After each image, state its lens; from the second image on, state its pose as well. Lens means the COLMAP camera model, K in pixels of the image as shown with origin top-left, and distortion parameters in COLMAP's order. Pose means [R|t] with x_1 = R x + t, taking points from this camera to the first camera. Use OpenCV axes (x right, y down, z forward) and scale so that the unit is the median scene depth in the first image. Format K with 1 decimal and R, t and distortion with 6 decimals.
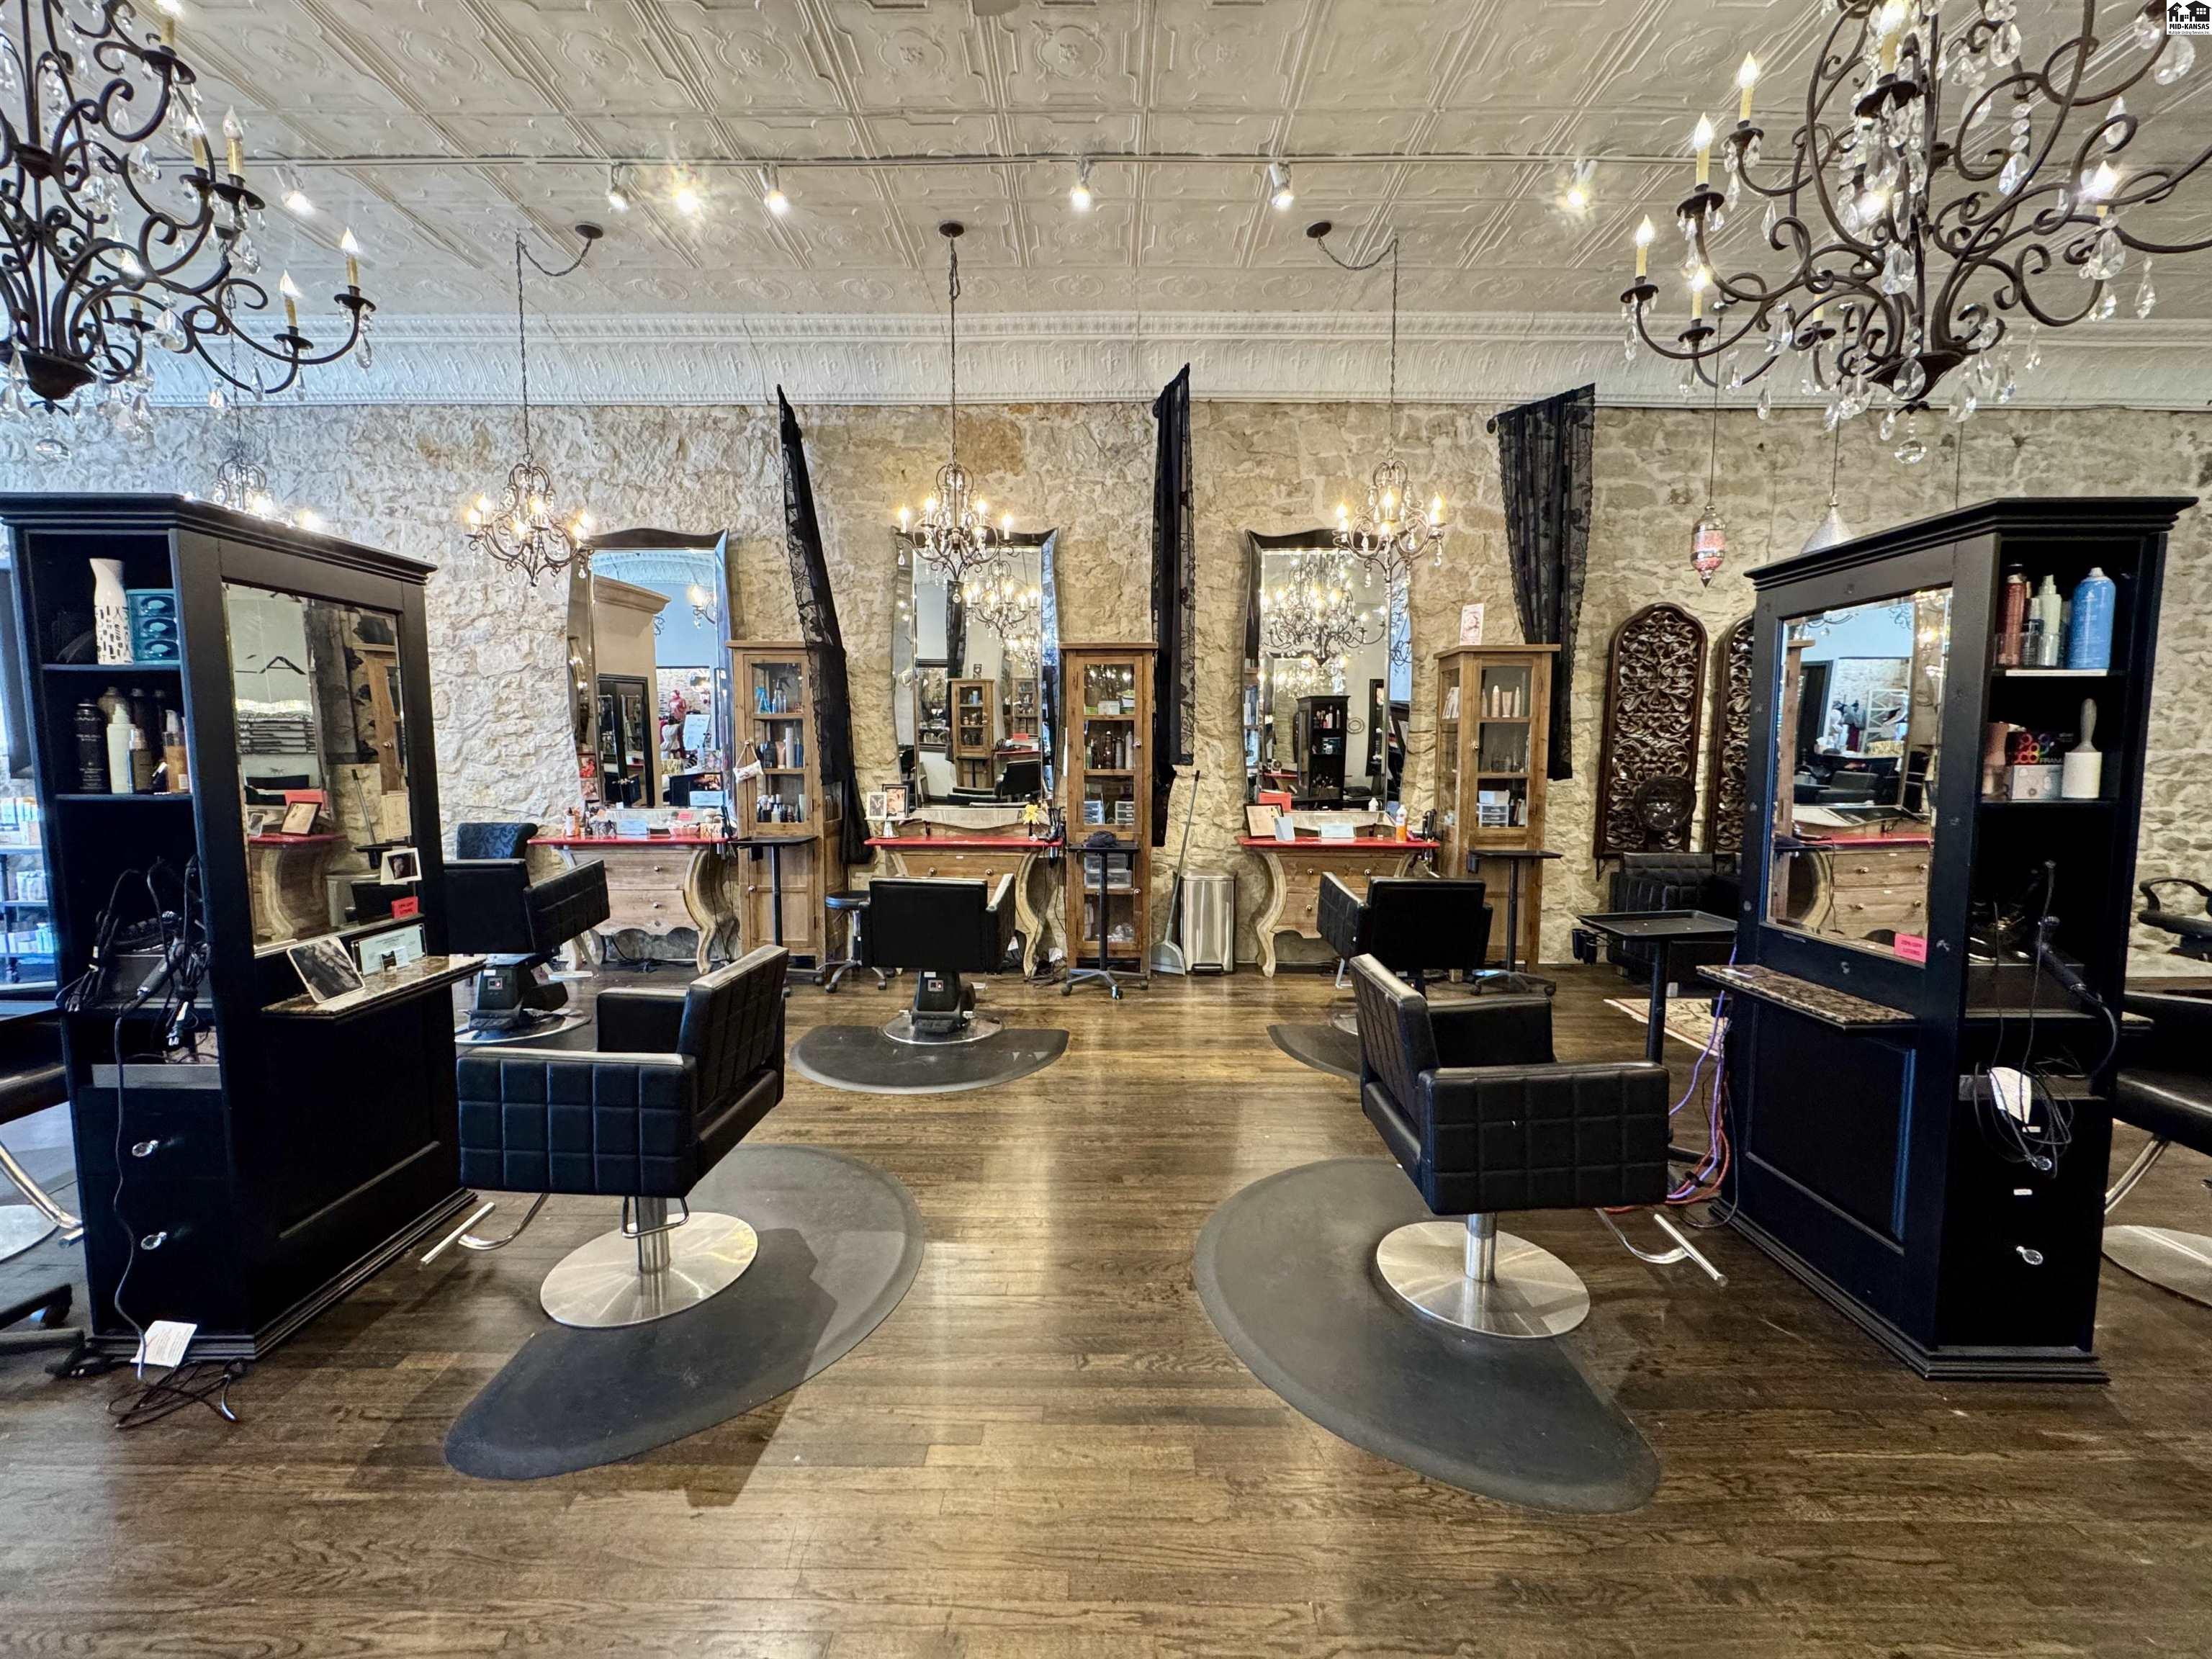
lens RADIAL K [[898.2, 0, 1080.6], [0, 898.2, 813.4], [0, 0, 1]] dist [-0.003942, 0.000370]
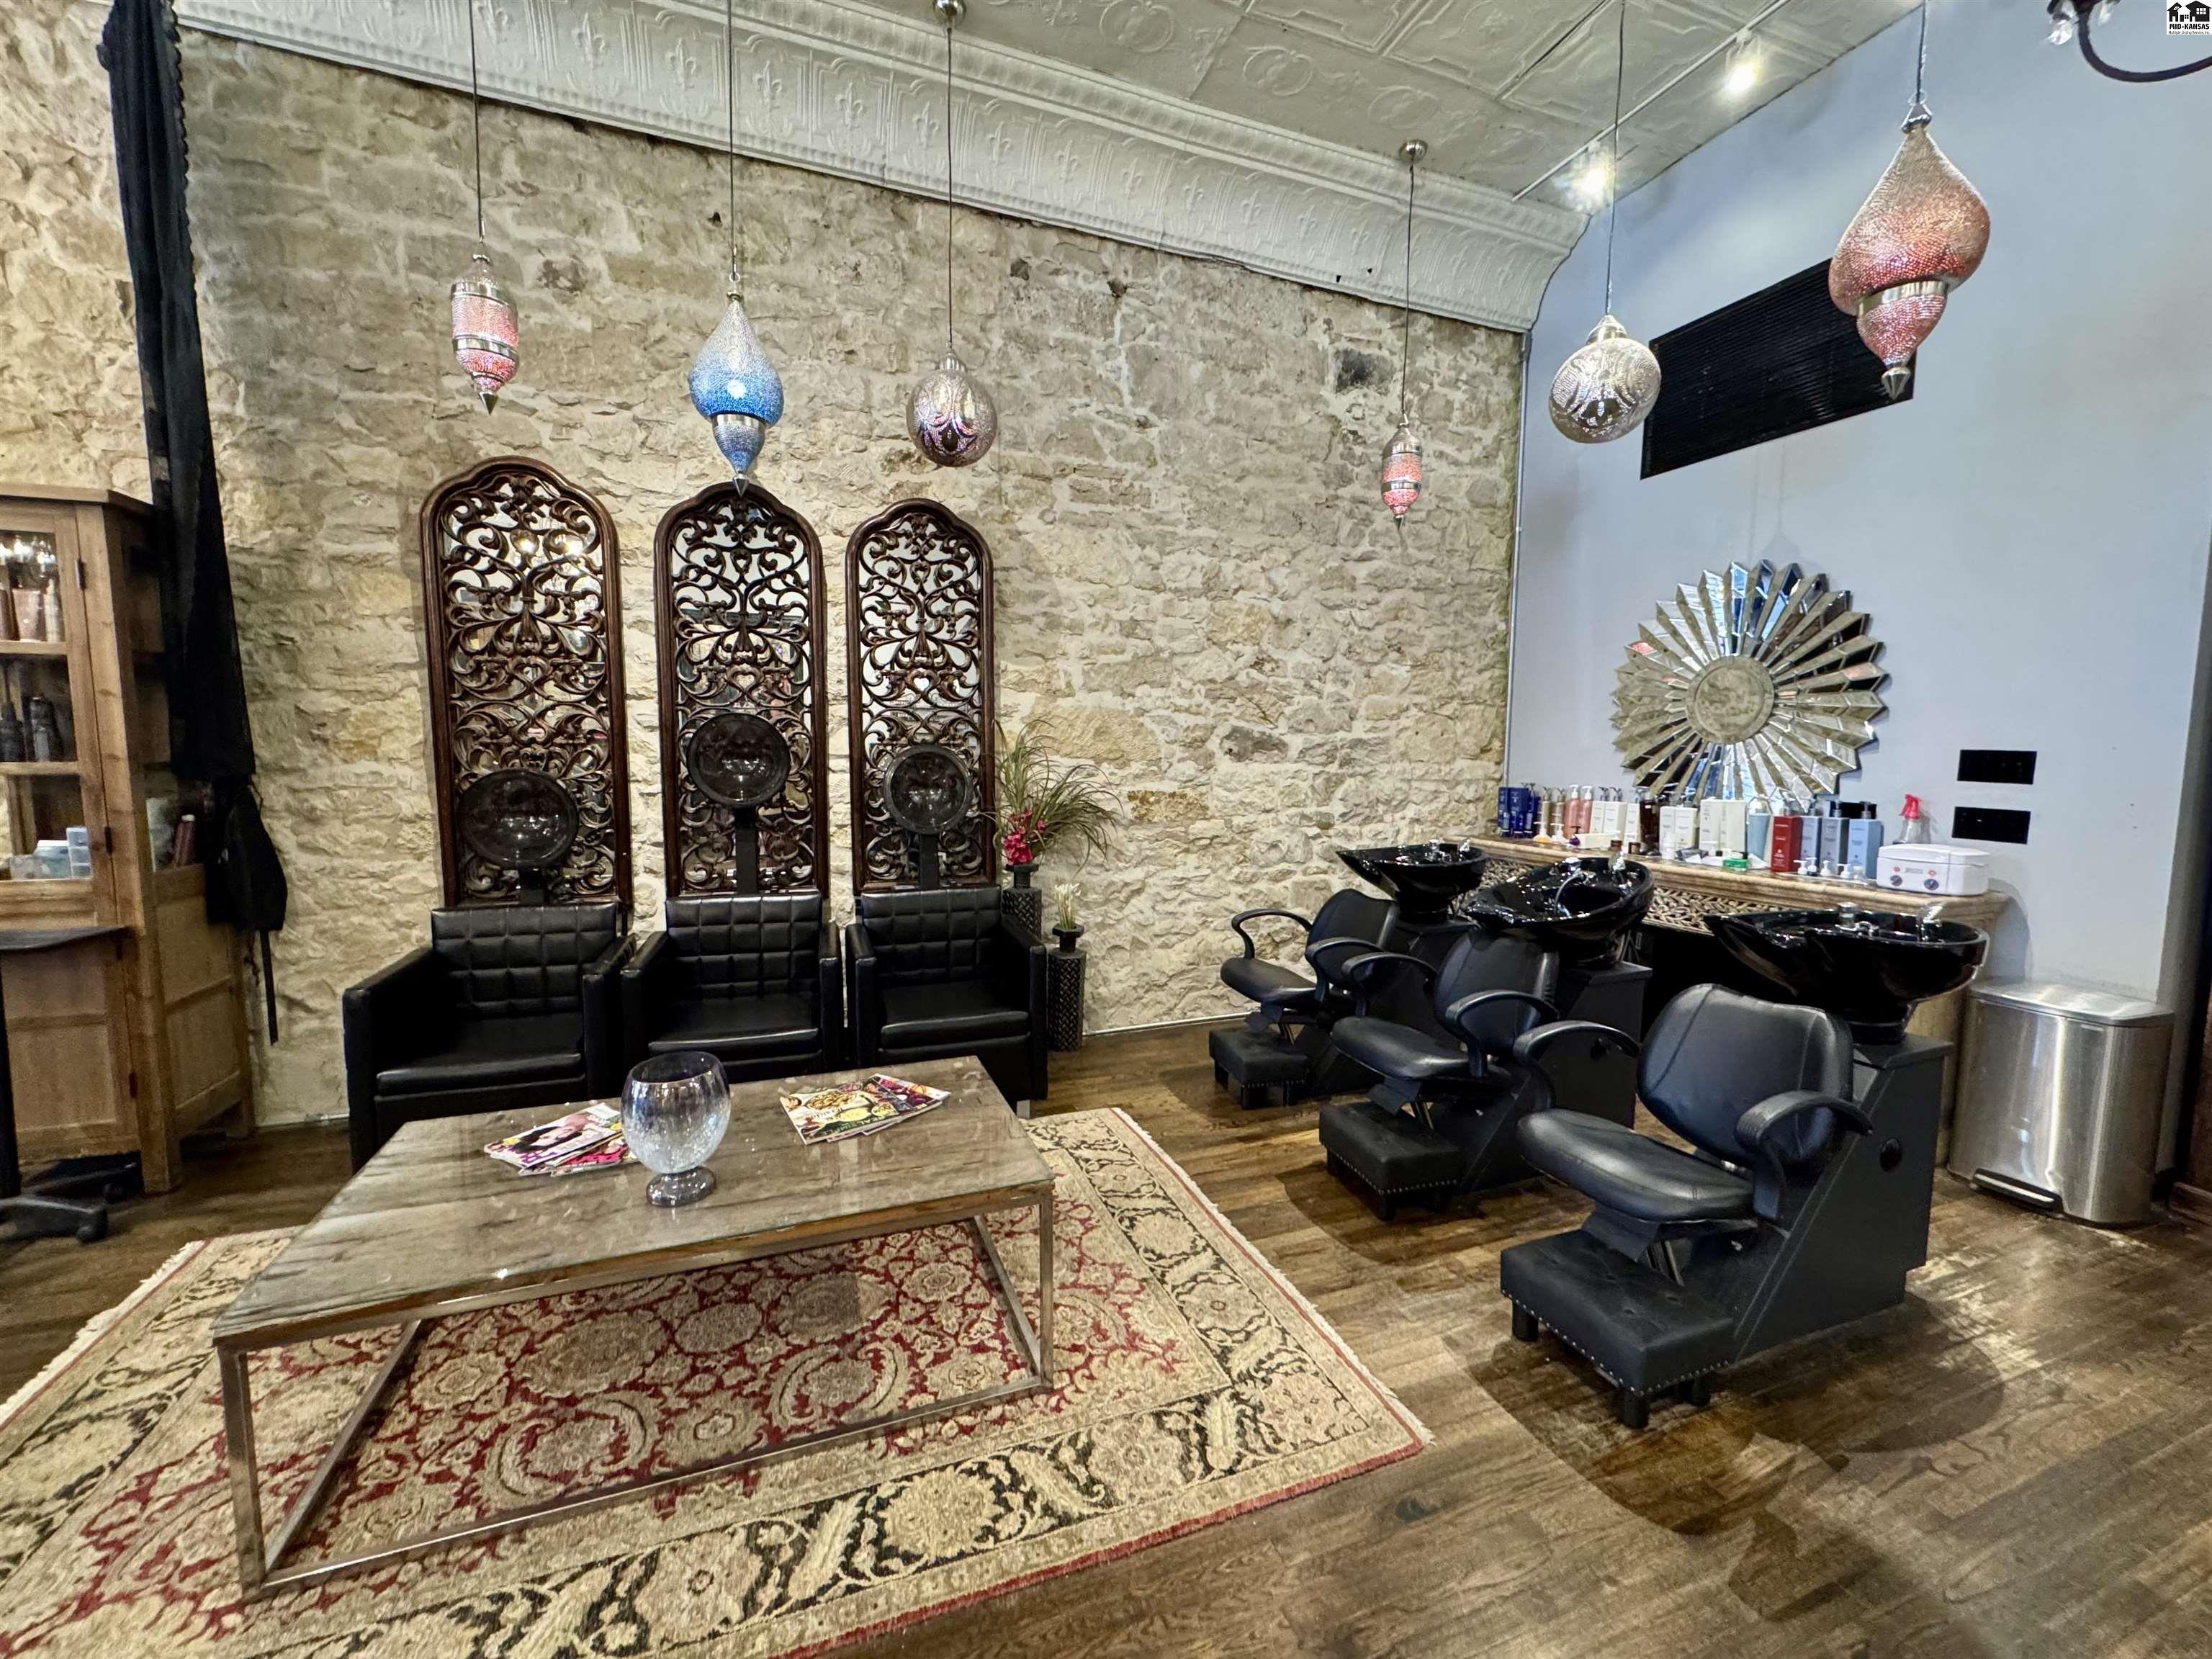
lens RADIAL K [[898.2, 0, 1098.8], [0, 898.2, 828.9], [0, 0, 1]] dist [-0.003942, 0.000370]
pose [[0.934590, -0.025881, 0.354784, 0.776180], [0.021203, 0.999629, 0.017068, -0.005593], [-0.355094, -0.008429, 0.934793, 0.345059]]
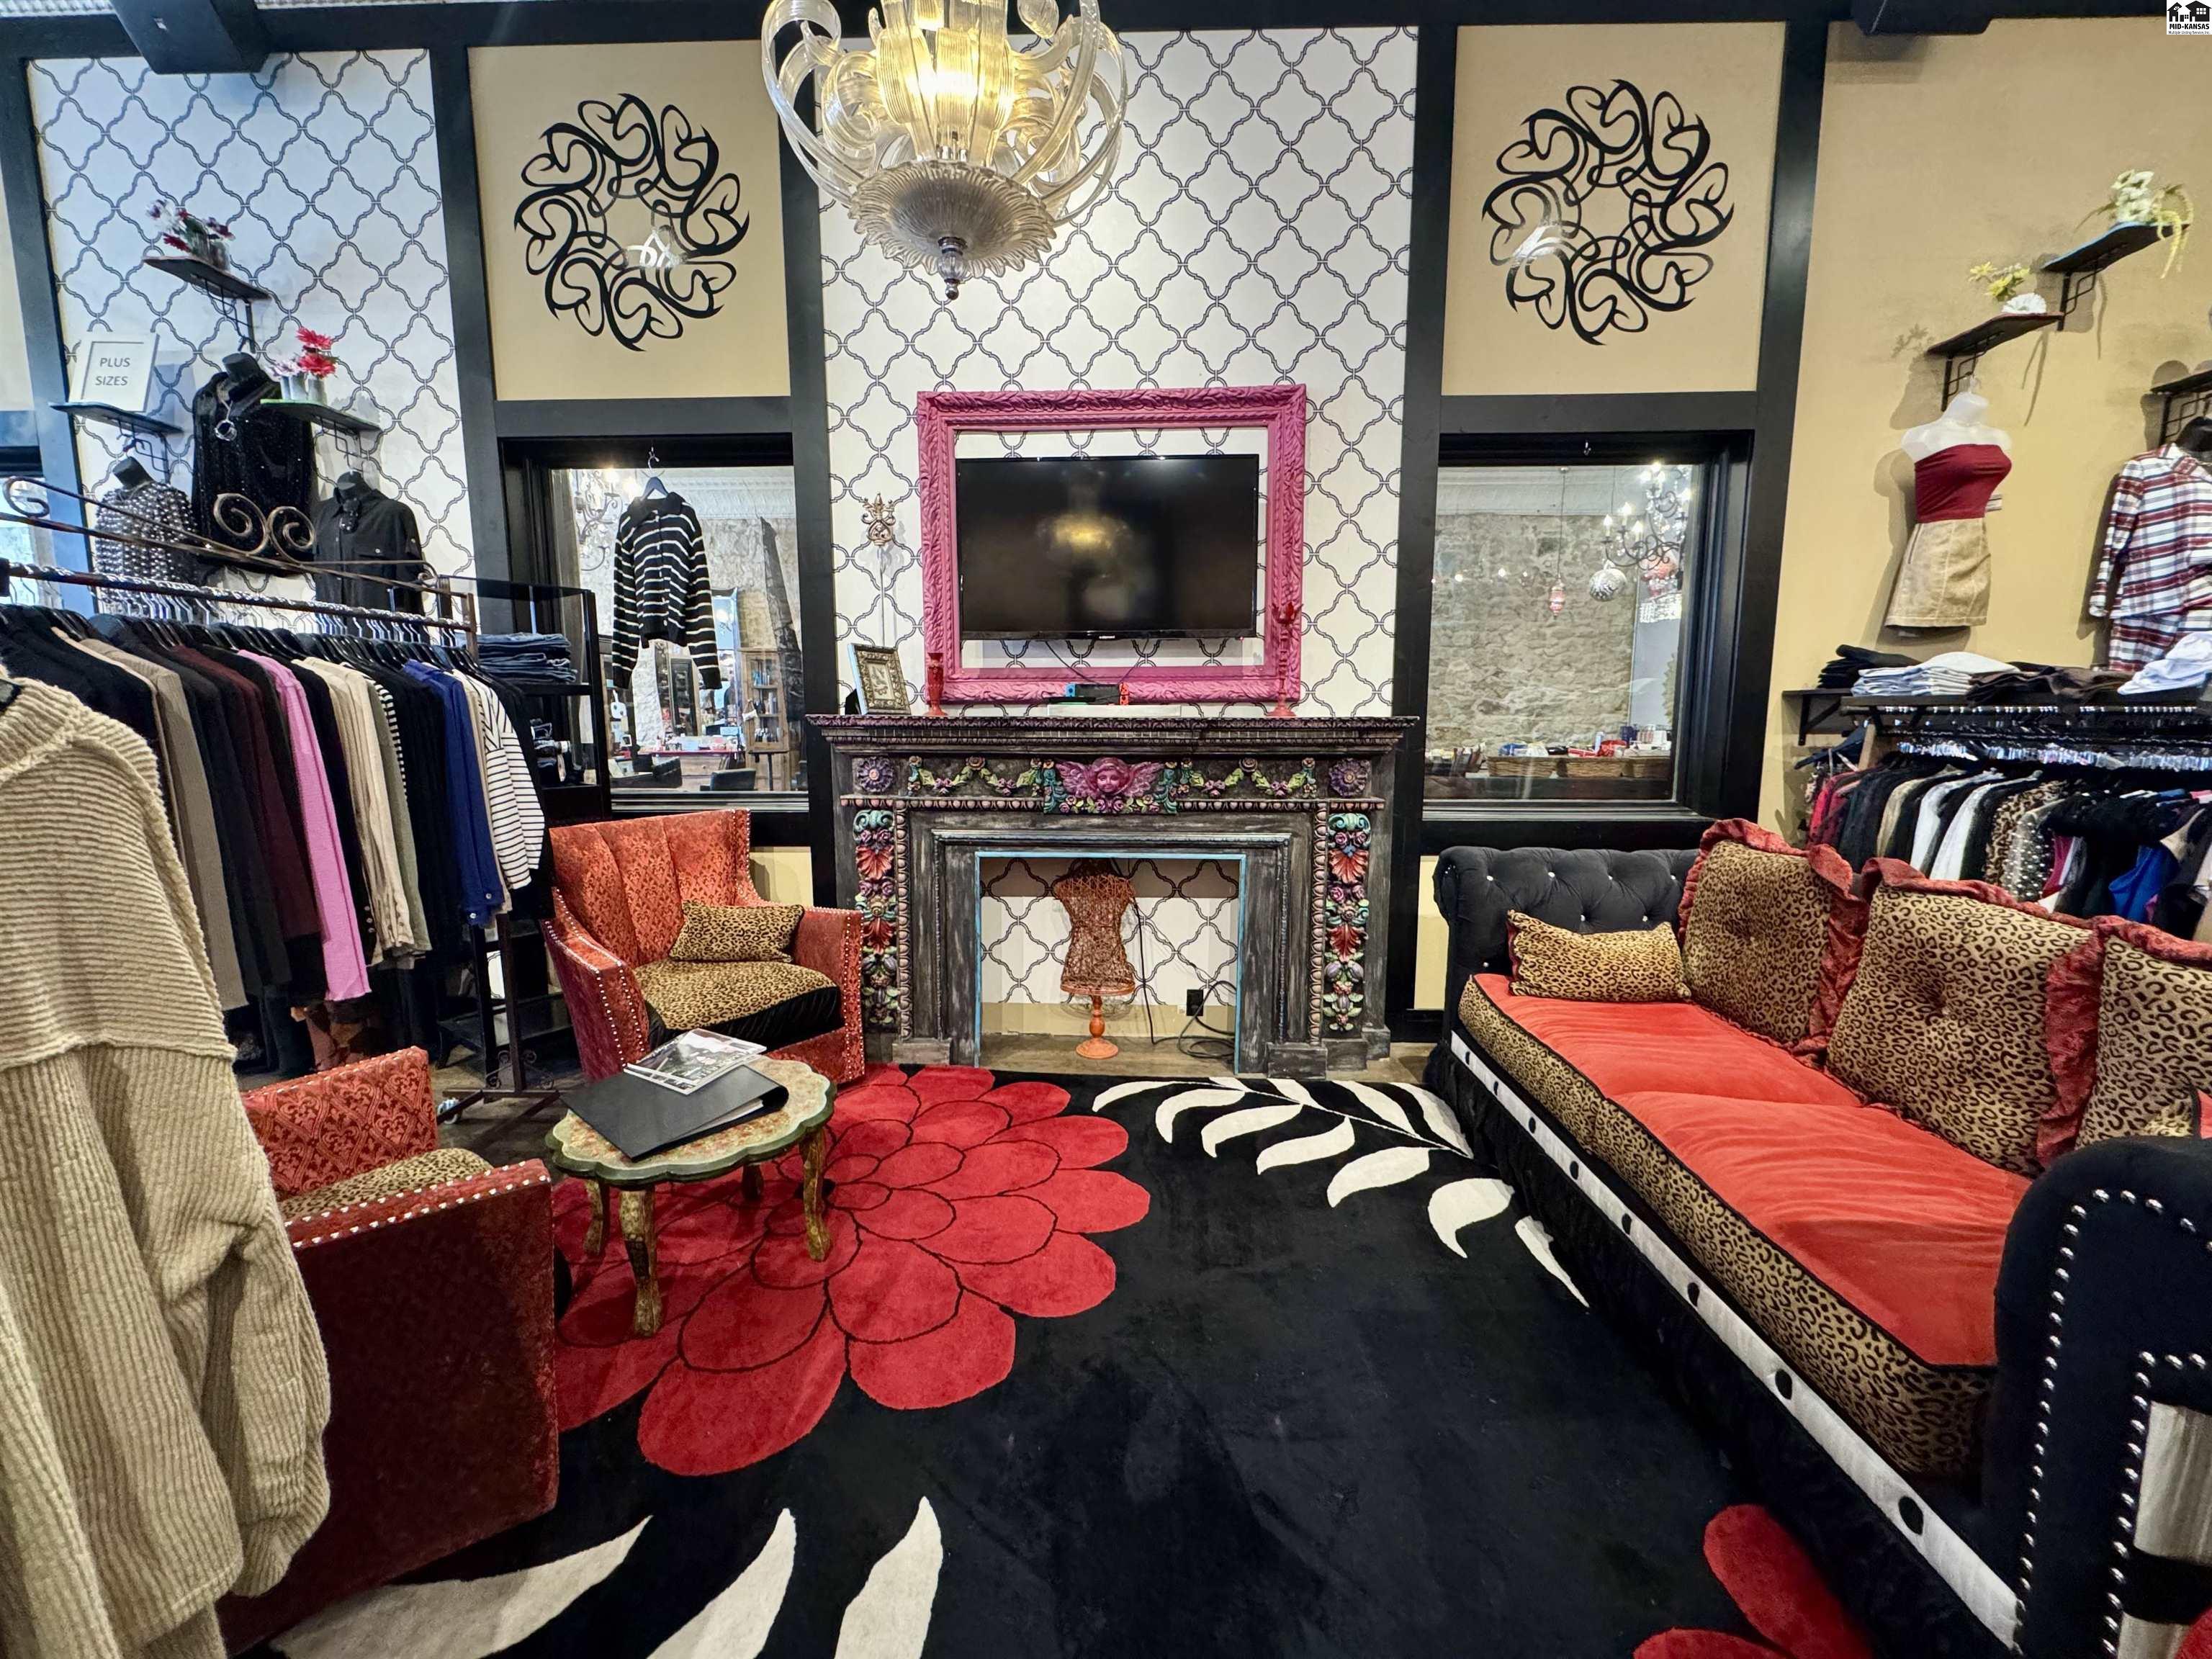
lens RADIAL K [[898.2, 0, 1111.2], [0, 898.2, 823.8], [0, 0, 1]] dist [-0.003942, 0.000370]
pose [[0.999990, -0.003447, 0.002945, 0.370015], [0.003318, 0.999092, 0.042476, 0.098818], [-0.003089, -0.042465, 0.999093, -0.869837]]
